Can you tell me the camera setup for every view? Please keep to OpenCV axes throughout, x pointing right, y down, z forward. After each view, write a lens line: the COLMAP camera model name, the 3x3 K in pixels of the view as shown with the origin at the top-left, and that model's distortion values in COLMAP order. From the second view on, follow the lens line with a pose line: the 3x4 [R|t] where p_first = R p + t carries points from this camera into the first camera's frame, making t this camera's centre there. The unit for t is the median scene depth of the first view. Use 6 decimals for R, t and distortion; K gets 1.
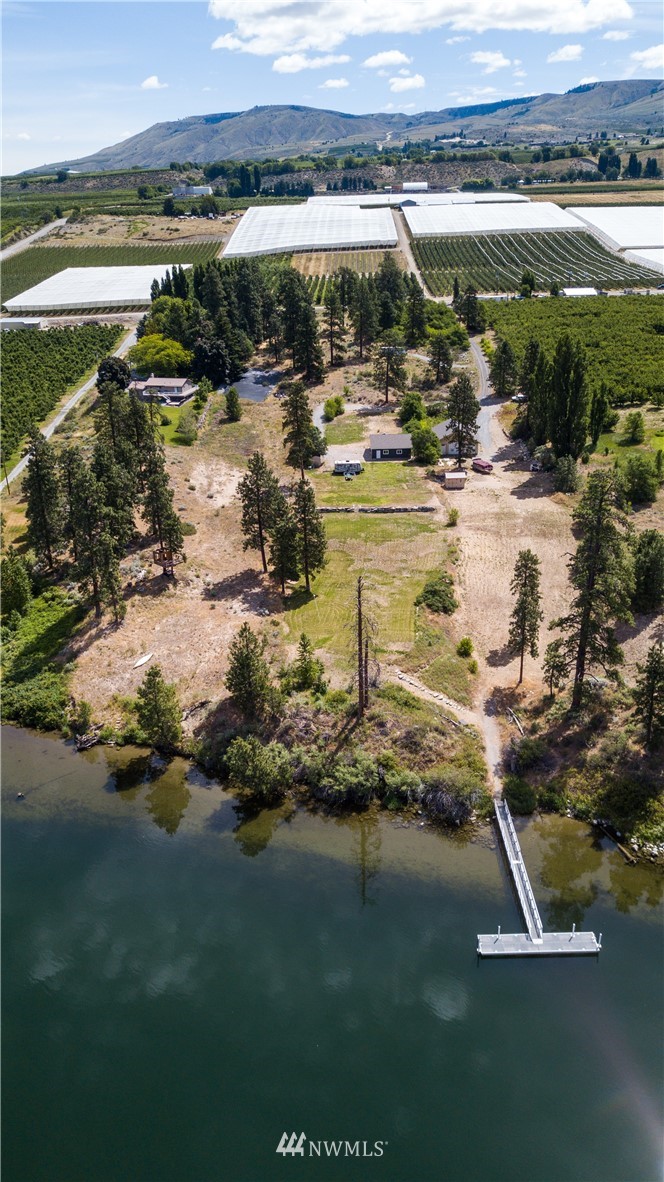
lens RADIAL K [[905.5, 0, 333.6], [0, 905.5, 599.5], [0, 0, 1]] dist [0.030347, -0.034447]
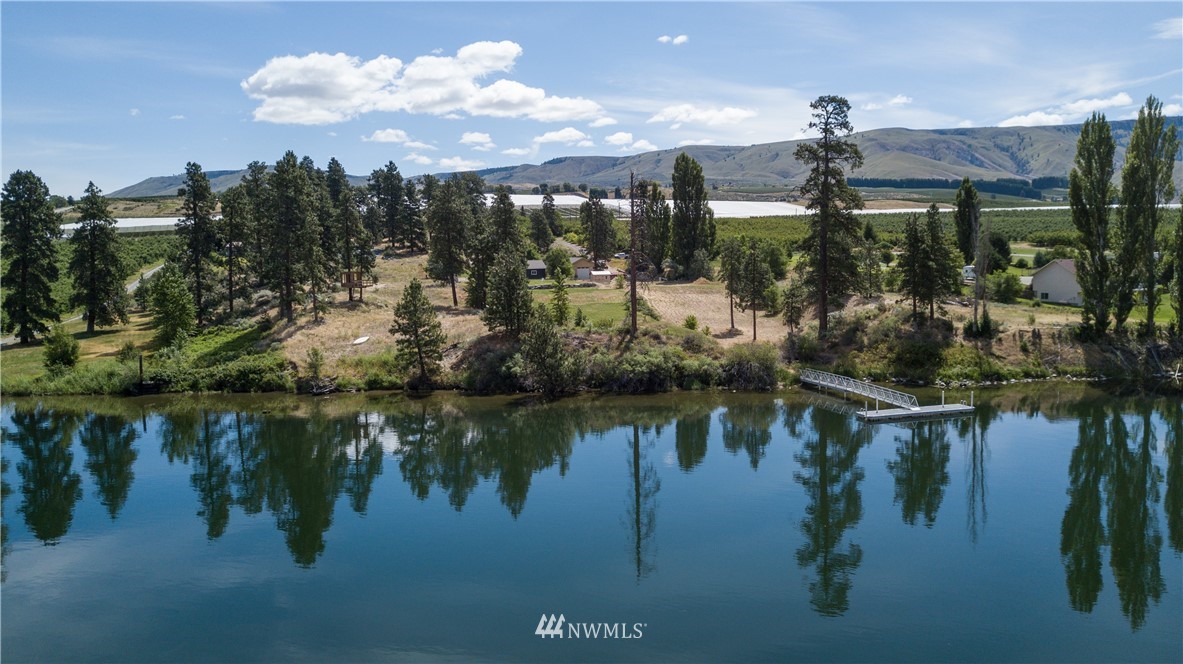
lens RADIAL K [[906.2, 0, 600.2], [0, 906.2, 328.1], [0, 0, 1]] dist [0.030347, -0.034447]
pose [[0.958175, -0.017257, 0.285662, -0.239450], [0.110502, 0.943078, -0.313678, 0.362683], [-0.263988, 0.332124, 0.905541, 0.119672]]
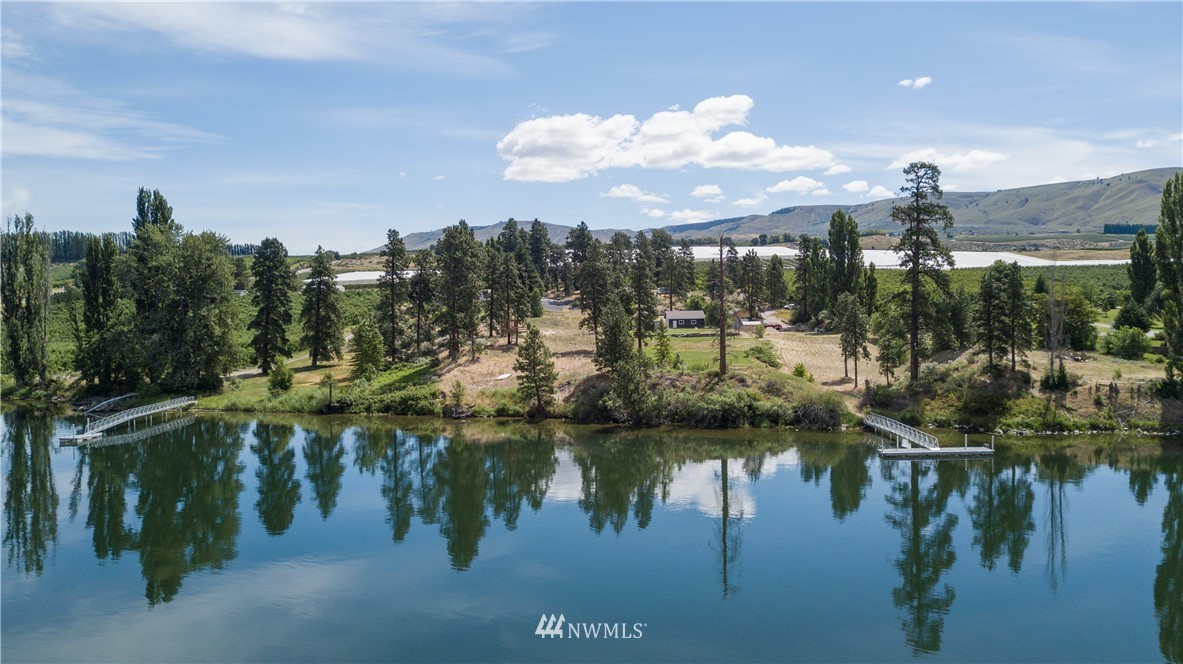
lens RADIAL K [[906.2, 0, 597.8], [0, 906.2, 324.5], [0, 0, 1]] dist [0.030347, -0.034447]
pose [[0.999230, 0.012503, 0.037178, -0.138160], [0.002692, 0.923738, -0.383016, 0.419998], [-0.039131, 0.382821, 0.922993, -0.018734]]
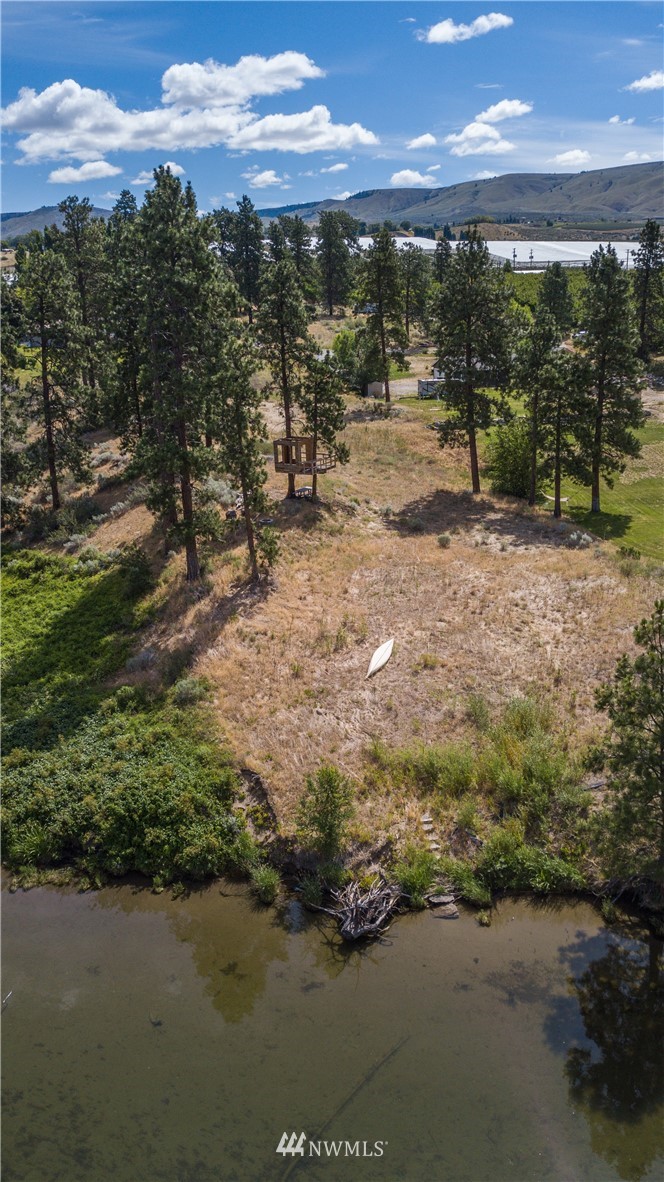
lens RADIAL K [[905.5, 0, 336.0], [0, 905.5, 588.6], [0, 0, 1]] dist [0.030347, -0.034447]
pose [[0.975801, -0.068928, 0.207514, -0.302407], [0.091497, 0.990650, -0.101193, 0.075658], [-0.198599, 0.117731, 0.972984, 0.639435]]
